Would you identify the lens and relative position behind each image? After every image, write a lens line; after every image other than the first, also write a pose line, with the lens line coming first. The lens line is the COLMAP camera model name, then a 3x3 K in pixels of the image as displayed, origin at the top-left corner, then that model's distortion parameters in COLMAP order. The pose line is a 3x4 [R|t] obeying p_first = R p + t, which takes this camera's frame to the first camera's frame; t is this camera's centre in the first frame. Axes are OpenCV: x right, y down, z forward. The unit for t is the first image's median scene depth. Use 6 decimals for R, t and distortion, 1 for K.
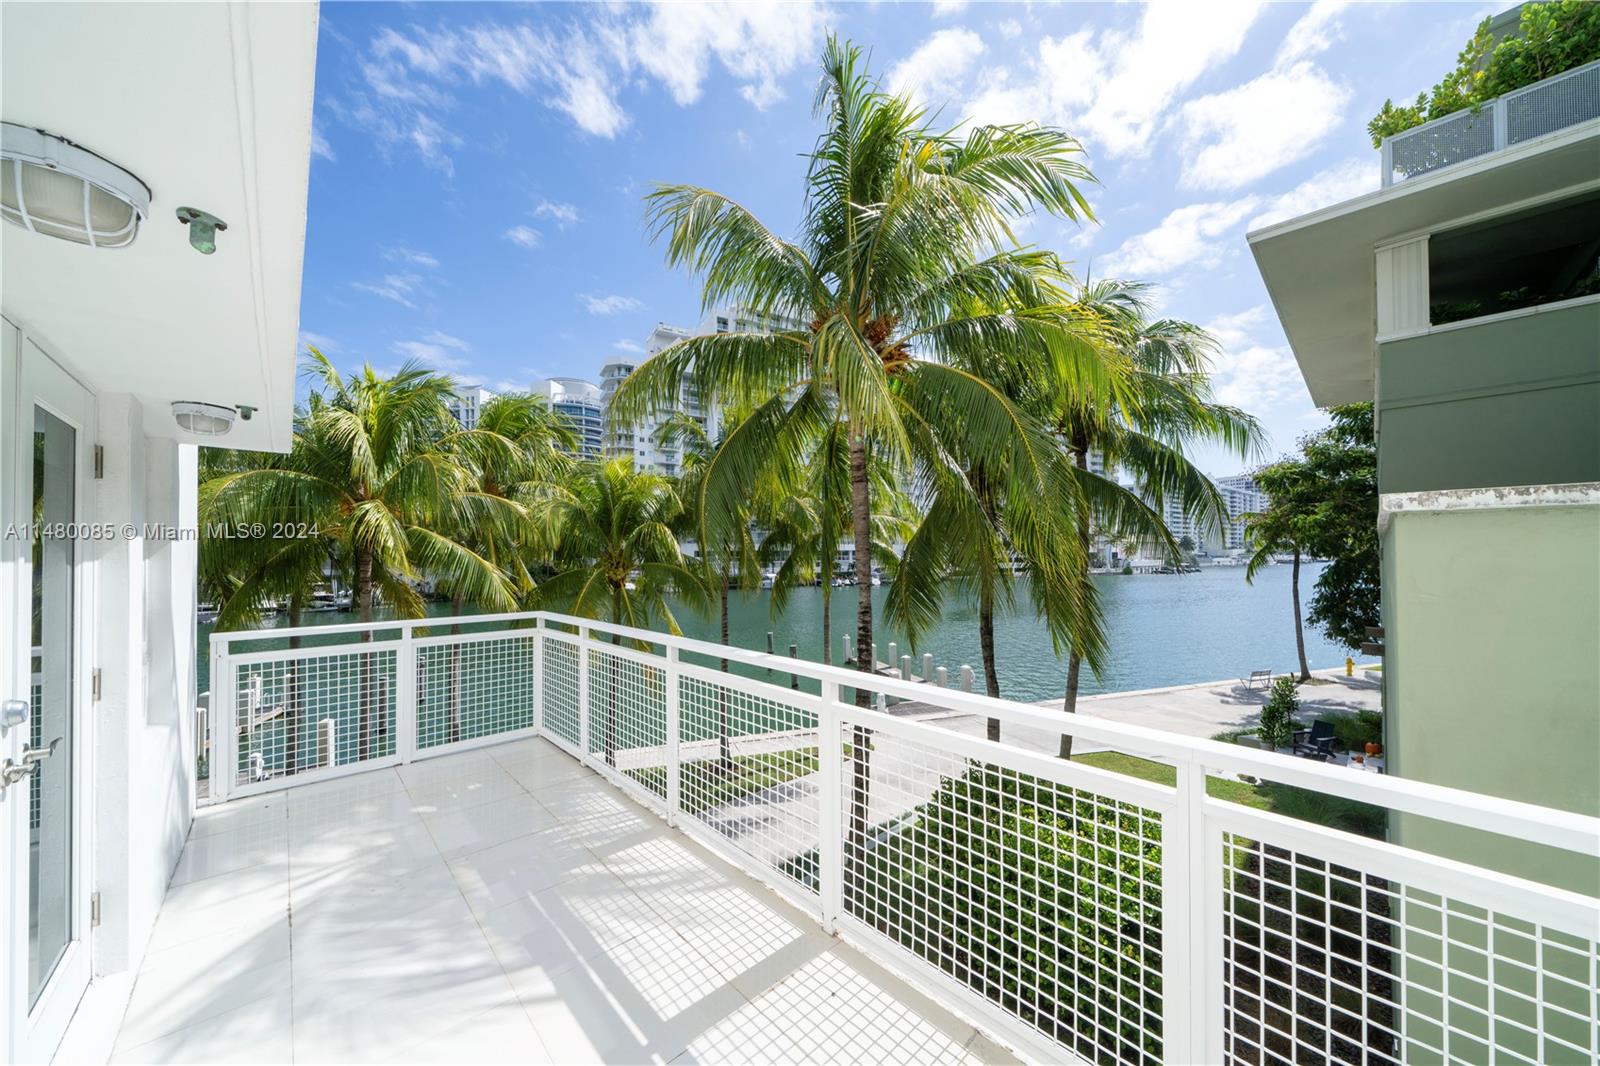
lens RADIAL K [[534.2, 0, 765.8], [0, 534.2, 562.6], [0, 0, 1]] dist [-0.000650, -0.000035]
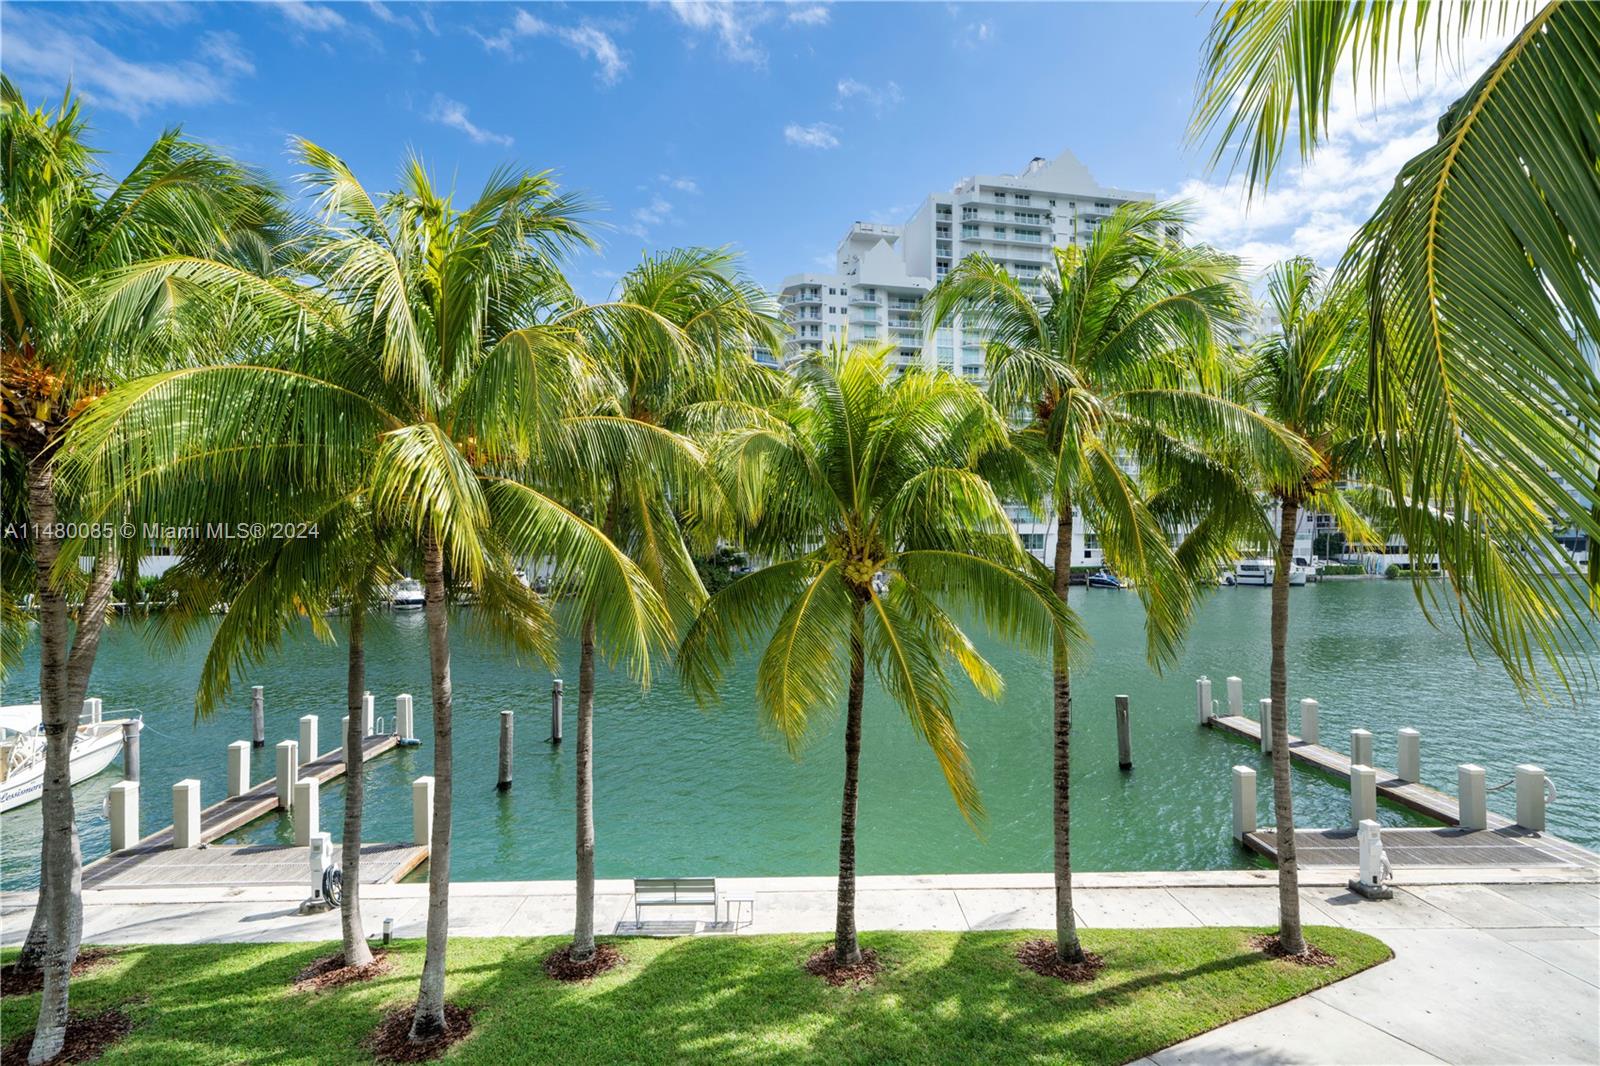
lens RADIAL K [[679.6, 0, 804.8], [0, 679.6, 548.8], [0, 0, 1]] dist [0.014748, 0.000193]
pose [[0.970001, 0.002850, -0.243086, -0.187593], [-0.003254, 0.999994, -0.001259, -0.001164], [0.243080, 0.002012, 0.970004, 0.376028]]
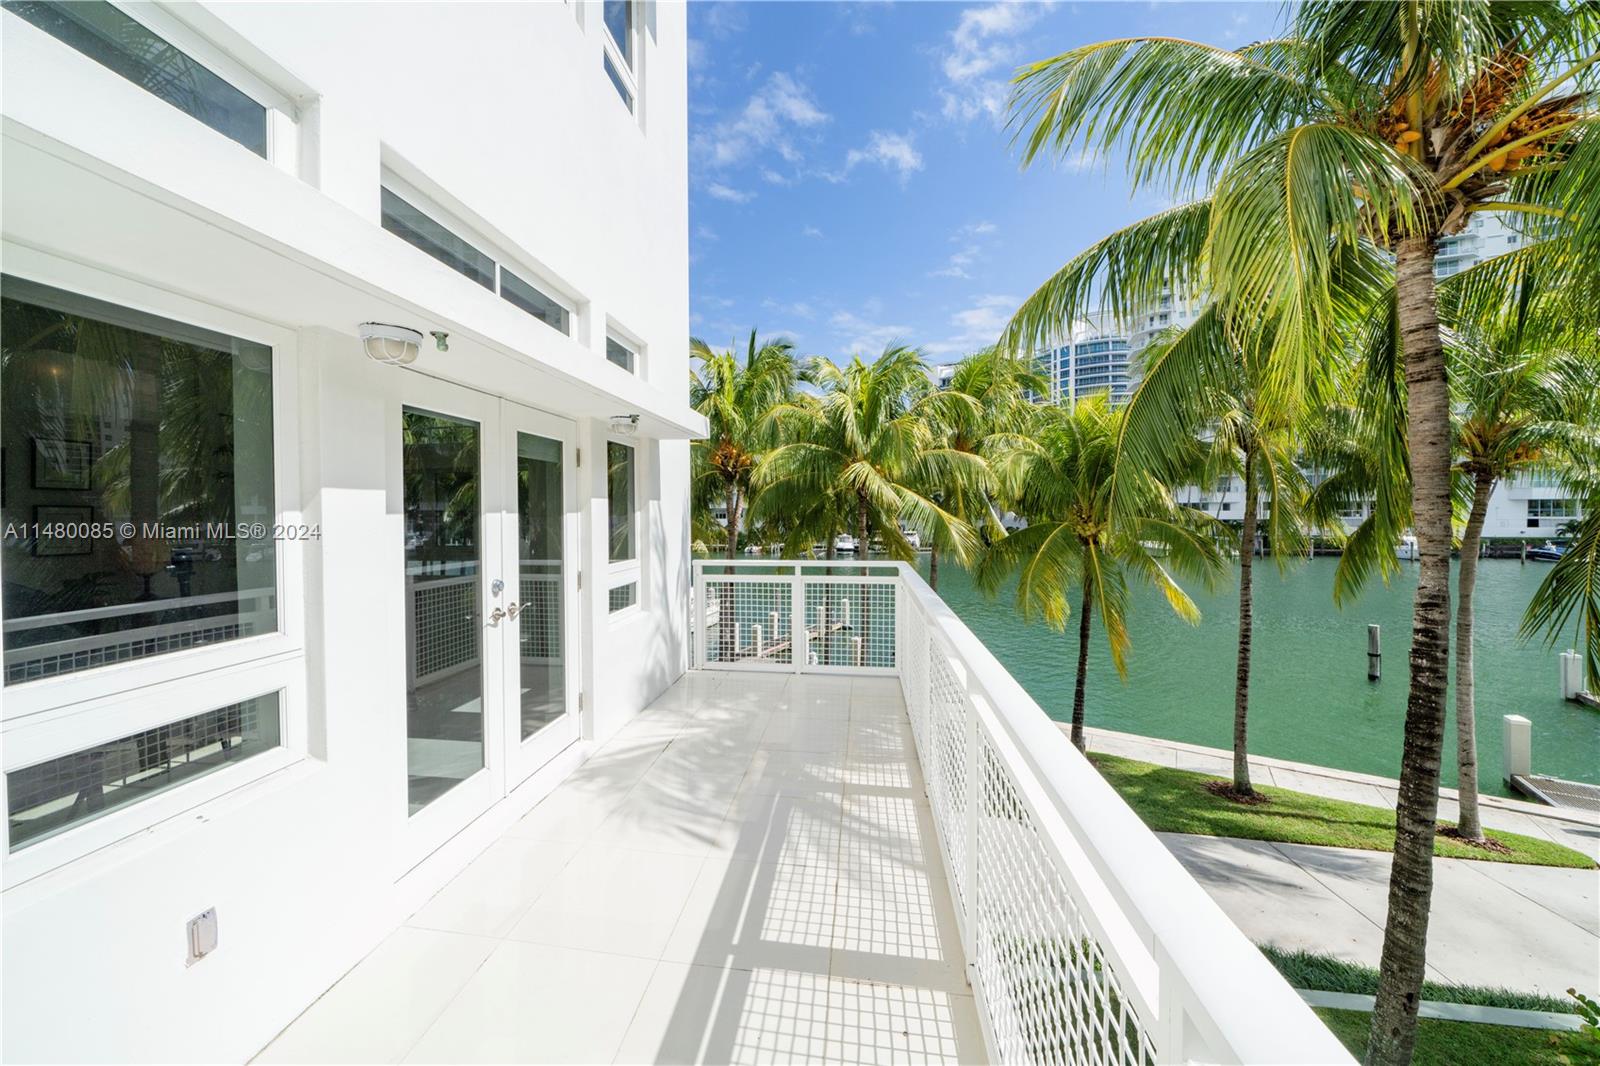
lens RADIAL K [[547.7, 0, 797.2], [0, 547.7, 534.5], [0, 0, 1]] dist [-0.002271, 0.000032]
pose [[0.653984, 0.032590, -0.755806, 0.103305], [-0.006622, 0.999280, 0.037359, -0.000497], [0.756479, -0.019428, 0.653729, 0.053199]]
